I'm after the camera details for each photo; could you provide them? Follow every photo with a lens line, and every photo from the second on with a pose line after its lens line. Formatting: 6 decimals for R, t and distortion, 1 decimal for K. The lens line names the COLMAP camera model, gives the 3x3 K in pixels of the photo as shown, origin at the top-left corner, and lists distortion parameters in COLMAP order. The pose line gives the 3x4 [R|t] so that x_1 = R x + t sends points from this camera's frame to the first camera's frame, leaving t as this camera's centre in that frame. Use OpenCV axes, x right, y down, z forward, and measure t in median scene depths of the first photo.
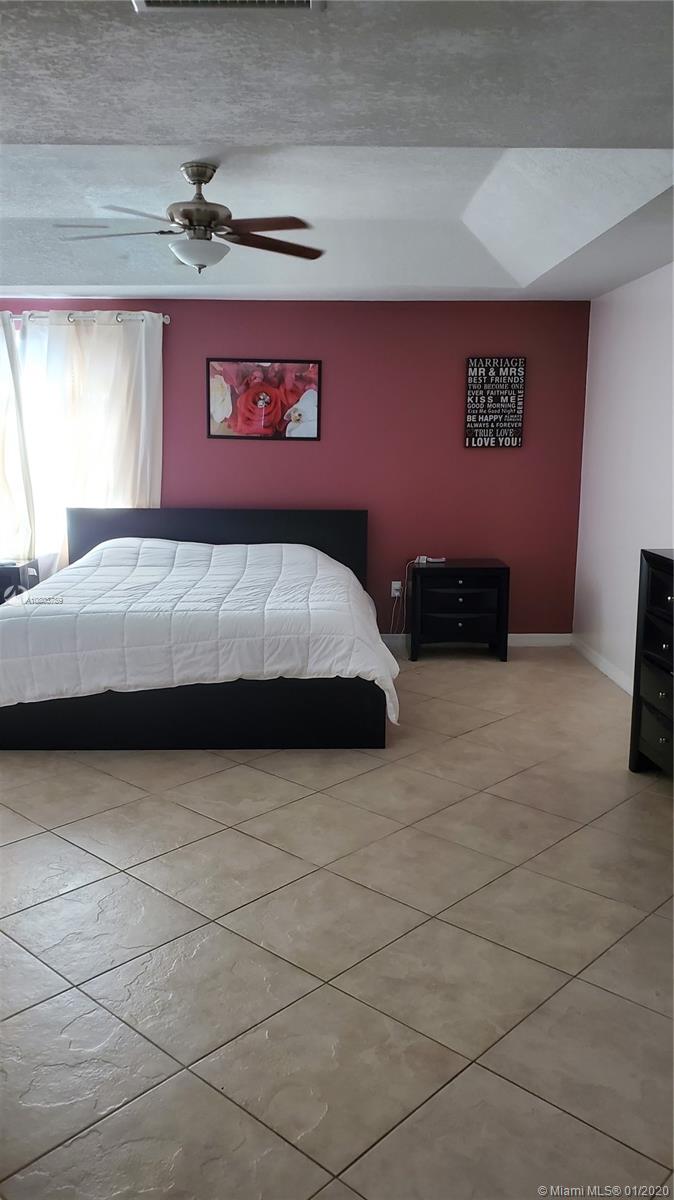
lens RADIAL K [[938.8, 0, 337.0], [0, 938.8, 600.0], [0, 0, 1]] dist [0.183158, -0.001786]
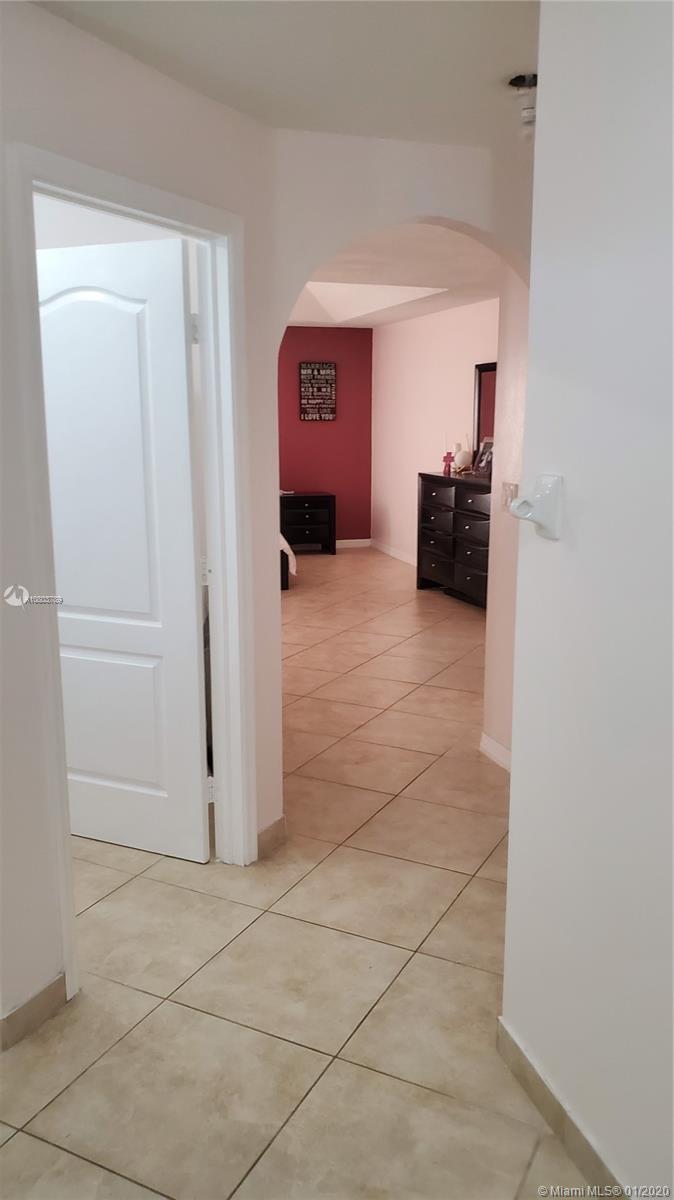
lens RADIAL K [[938.8, 0, 337.0], [0, 938.8, 600.0], [0, 0, 1]] dist [0.183158, -0.001786]
pose [[0.962806, -0.054731, 0.264591, -0.239037], [0.049588, 0.998429, 0.026081, 0.098163], [-0.265603, -0.011991, 0.964008, -0.527560]]
